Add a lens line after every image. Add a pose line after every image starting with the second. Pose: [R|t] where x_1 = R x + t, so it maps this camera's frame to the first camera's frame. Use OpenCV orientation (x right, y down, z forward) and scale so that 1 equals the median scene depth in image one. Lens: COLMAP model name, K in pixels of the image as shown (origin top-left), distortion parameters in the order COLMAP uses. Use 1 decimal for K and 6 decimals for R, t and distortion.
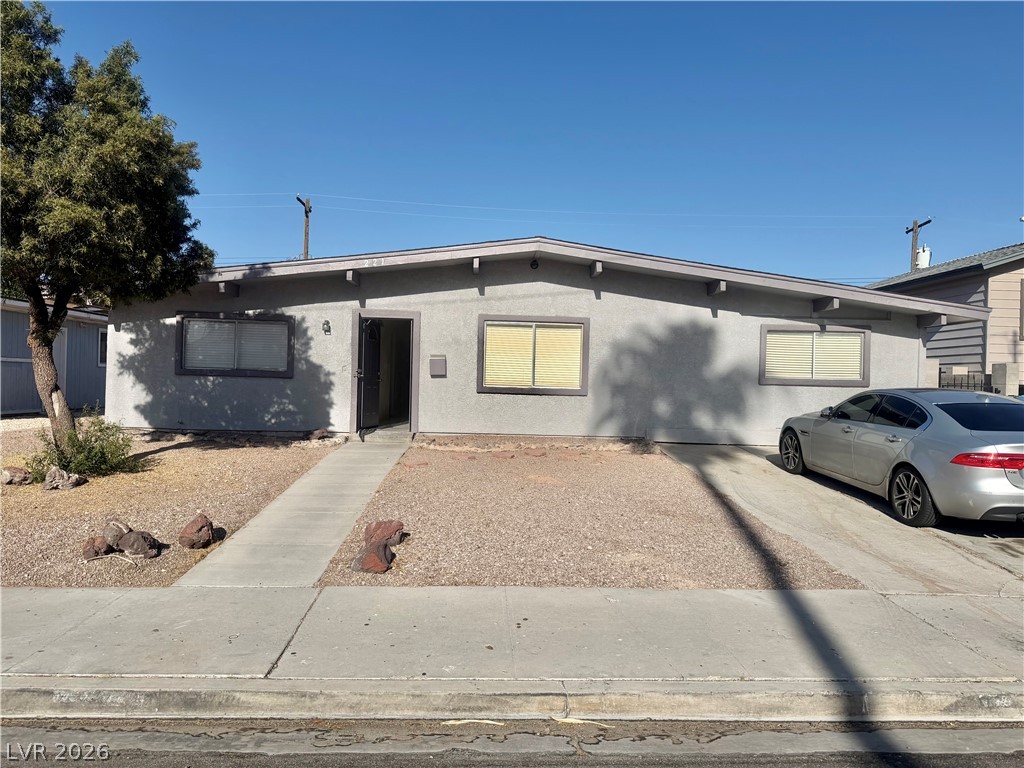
lens RADIAL K [[724.4, 0, 509.6], [0, 724.4, 383.1], [0, 0, 1]] dist [0.056637, -0.080851]
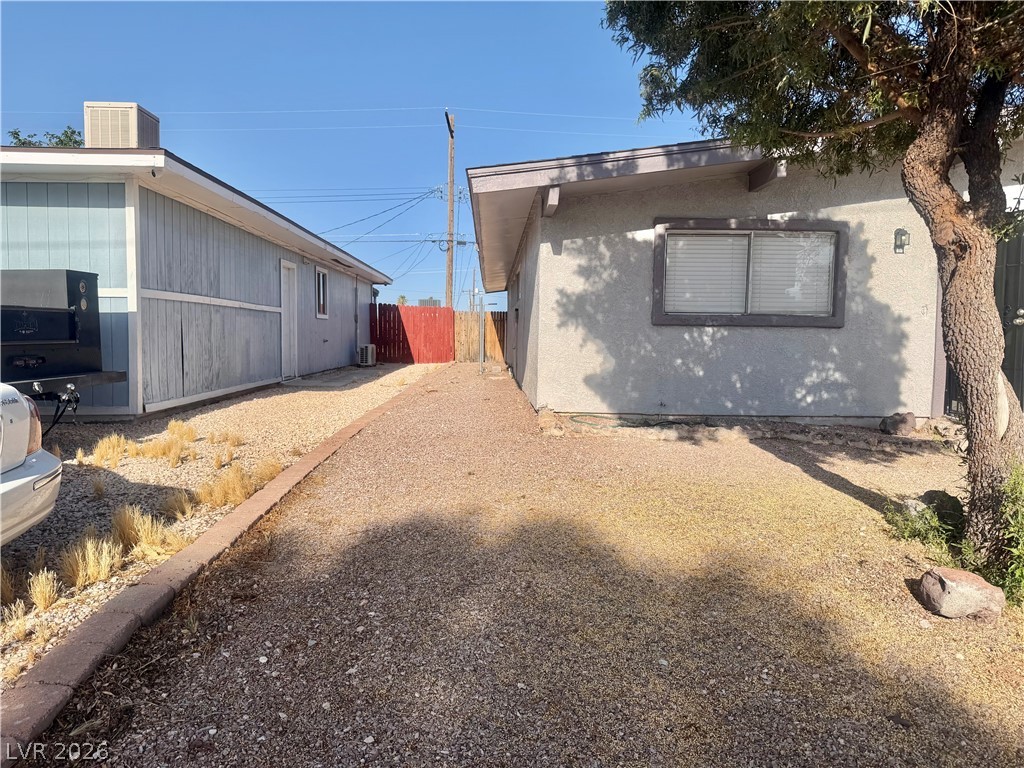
lens RADIAL K [[724.4, 0, 512.9], [0, 724.4, 384.0], [0, 0, 1]] dist [0.056637, -0.080851]
pose [[0.999543, -0.012643, -0.027446, -0.554940], [0.014523, 0.997484, 0.069388, -0.006010], [0.026500, -0.069755, 0.997212, 0.393603]]
